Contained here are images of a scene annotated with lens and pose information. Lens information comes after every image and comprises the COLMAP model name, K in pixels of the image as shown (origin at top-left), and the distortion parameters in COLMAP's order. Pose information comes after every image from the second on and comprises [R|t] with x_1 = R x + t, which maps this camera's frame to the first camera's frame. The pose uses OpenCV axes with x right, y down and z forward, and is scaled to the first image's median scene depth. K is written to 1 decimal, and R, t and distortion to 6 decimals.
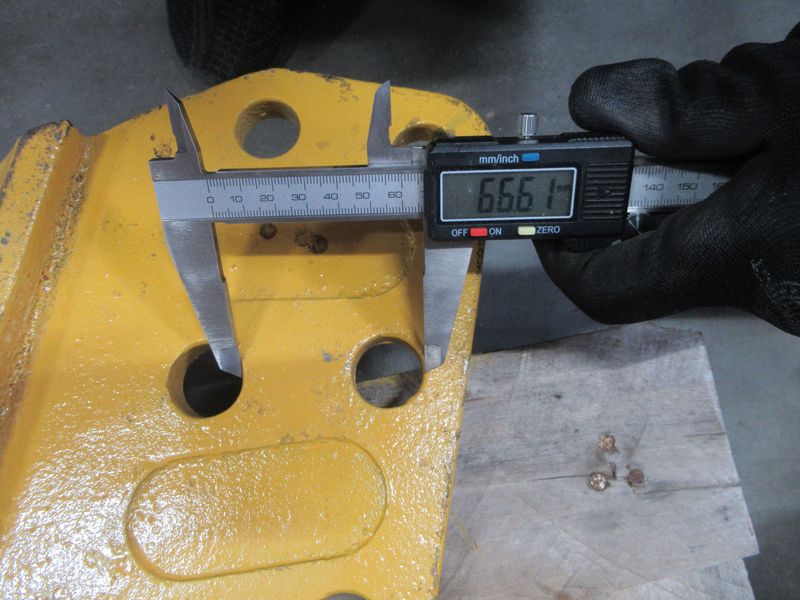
lens RADIAL K [[610.0, 0, 400.0], [0, 610.0, 300.0], [0, 0, 1]] dist [0.021094, -0.001850]
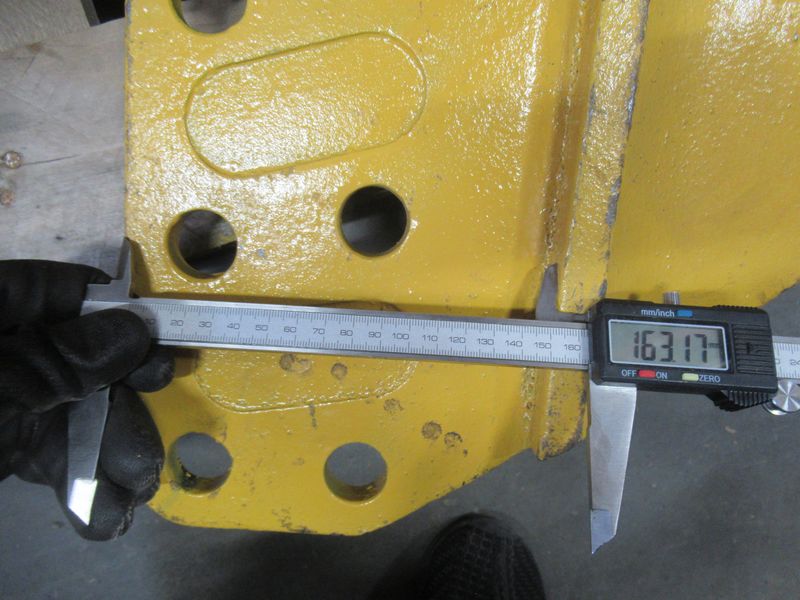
lens RADIAL K [[610.0, 0, 400.0], [0, 610.0, 300.0], [0, 0, 1]] dist [0.021094, -0.001850]
pose [[-0.995534, 0.092704, -0.017858, -0.290160], [-0.093495, -0.994349, 0.050279, -0.050839], [-0.013096, 0.051724, 0.998576, -0.027997]]
